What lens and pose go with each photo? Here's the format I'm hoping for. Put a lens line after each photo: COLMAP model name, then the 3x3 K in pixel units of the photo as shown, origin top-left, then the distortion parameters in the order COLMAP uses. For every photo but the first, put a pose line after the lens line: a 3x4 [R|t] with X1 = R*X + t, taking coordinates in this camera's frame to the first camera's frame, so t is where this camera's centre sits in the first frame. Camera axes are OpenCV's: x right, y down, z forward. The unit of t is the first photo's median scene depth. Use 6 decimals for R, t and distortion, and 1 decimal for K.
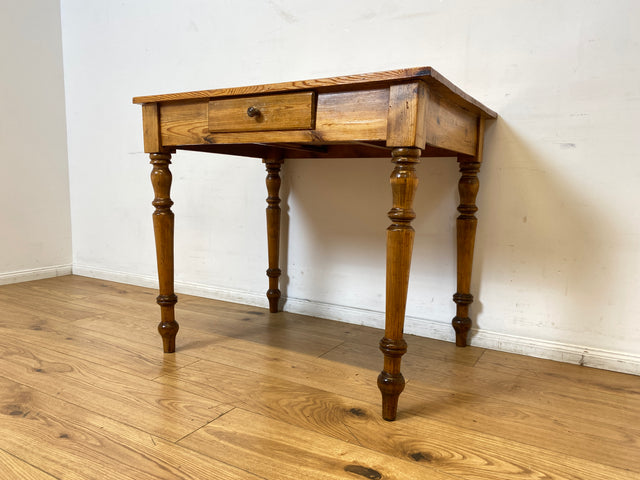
lens RADIAL K [[491.8, 0, 324.4], [0, 491.8, 244.0], [0, 0, 1]] dist [0.024909, -0.028111]
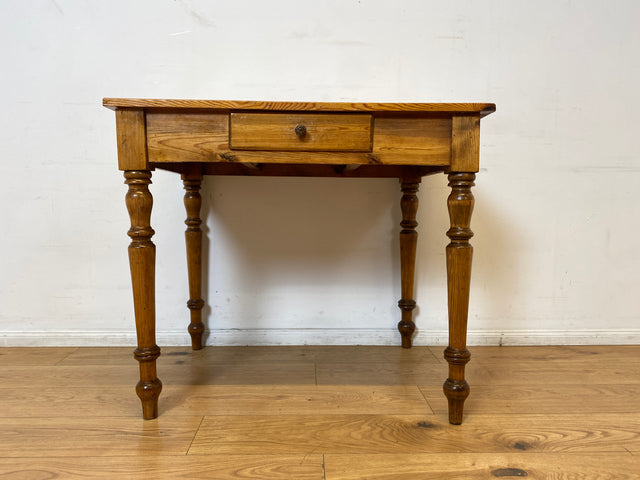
lens RADIAL K [[491.8, 0, 321.3], [0, 491.8, 242.6], [0, 0, 1]] dist [0.024909, -0.028111]
pose [[0.847769, -0.061008, 0.526844, -0.512656], [0.073948, 0.997256, -0.003510, -0.043632], [-0.525185, 0.041935, 0.849954, 0.172167]]
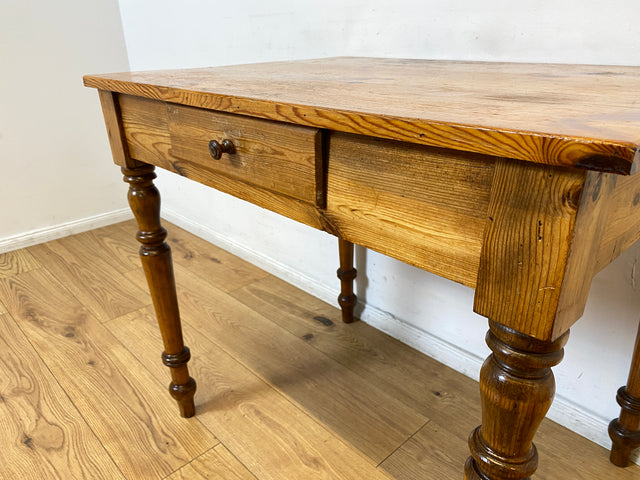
lens RADIAL K [[491.8, 0, 322.0], [0, 491.8, 244.5], [0, 0, 1]] dist [0.024909, -0.028111]
pose [[0.957294, 0.072352, -0.279915, 0.085382], [0.011200, 0.958173, 0.285970, -0.265372], [0.288898, -0.276893, 0.916443, 0.456644]]
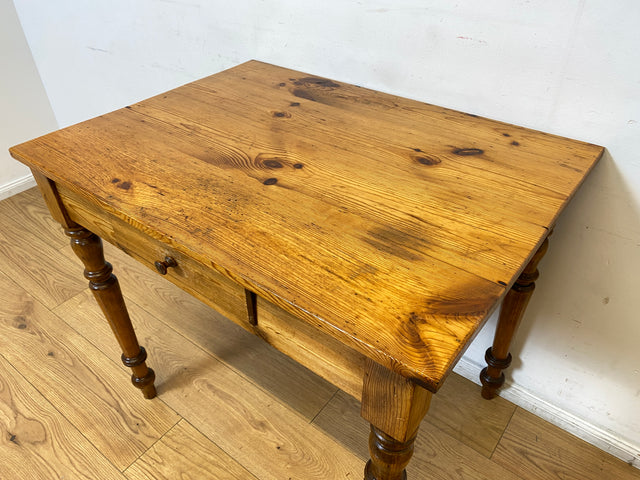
lens RADIAL K [[491.8, 0, 321.3], [0, 491.8, 244.9], [0, 0, 1]] dist [0.024909, -0.028111]
pose [[0.990823, 0.046605, -0.126880, 0.105972], [0.024269, 0.862086, 0.506180, -0.500591], [0.132972, -0.504614, 0.853044, 0.430294]]
